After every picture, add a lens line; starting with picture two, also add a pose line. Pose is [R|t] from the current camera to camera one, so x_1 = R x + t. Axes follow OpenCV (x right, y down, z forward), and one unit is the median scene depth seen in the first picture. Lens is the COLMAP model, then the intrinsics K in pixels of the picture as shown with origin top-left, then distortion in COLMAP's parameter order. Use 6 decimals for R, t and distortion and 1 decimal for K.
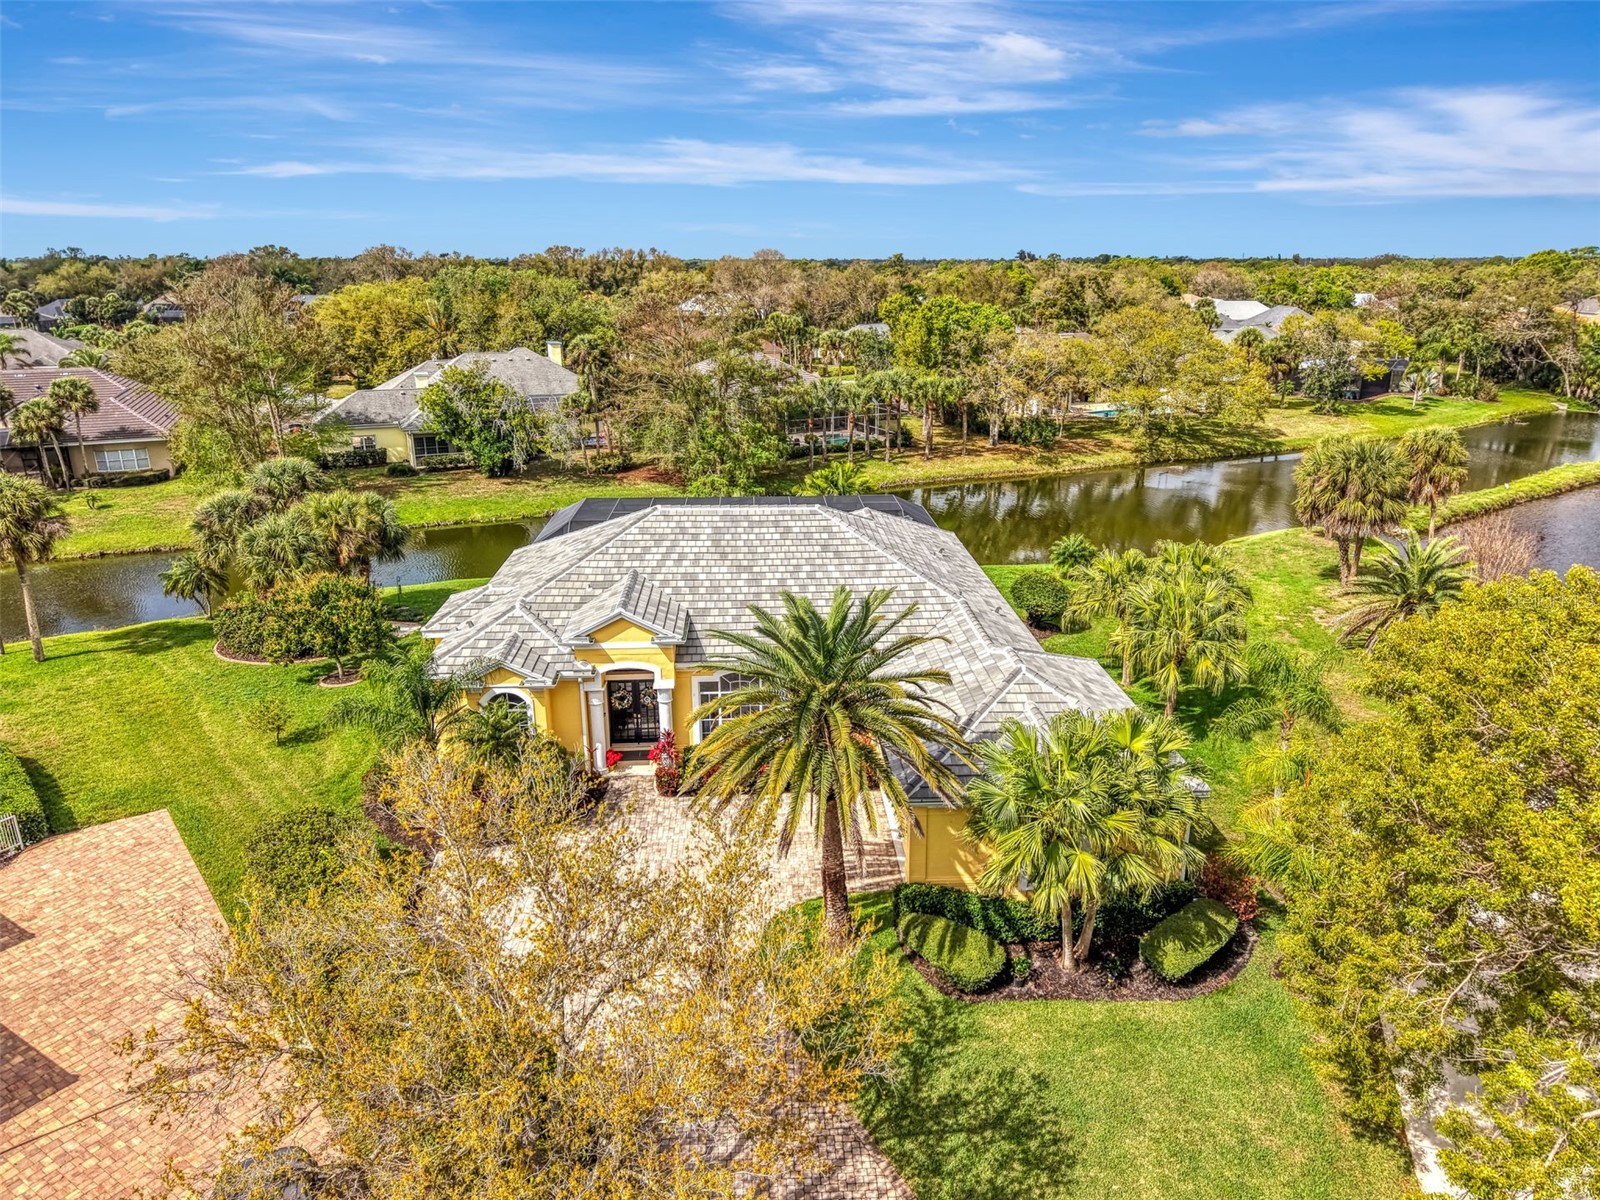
lens RADIAL K [[1229.6, 0, 800.0], [0, 1229.6, 600.0], [0, 0, 1]] dist [-0.008420, -0.005025]
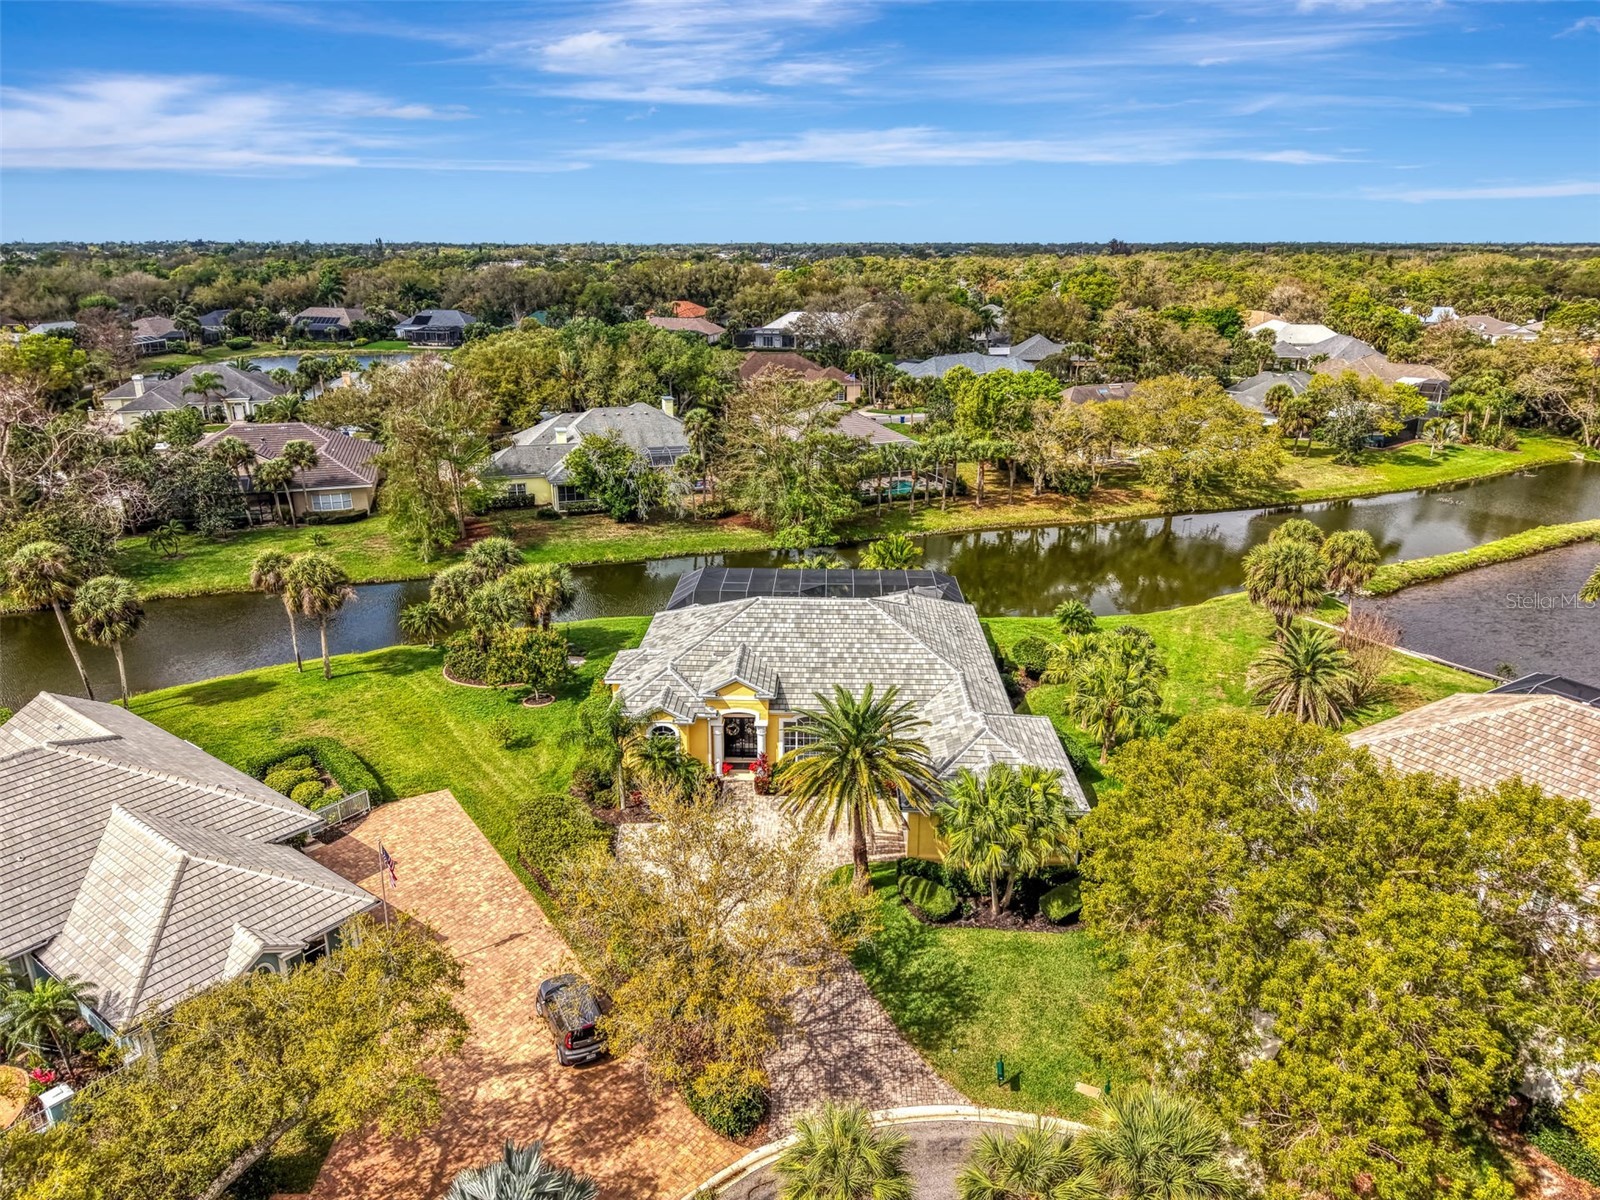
lens RADIAL K [[1229.6, 0, 800.0], [0, 1229.6, 600.0], [0, 0, 1]] dist [-0.008420, -0.005025]
pose [[0.997367, 0.035575, -0.063200, 0.025370], [-0.034448, 0.999229, 0.018825, -0.098883], [0.063821, -0.016598, 0.997823, -0.454183]]
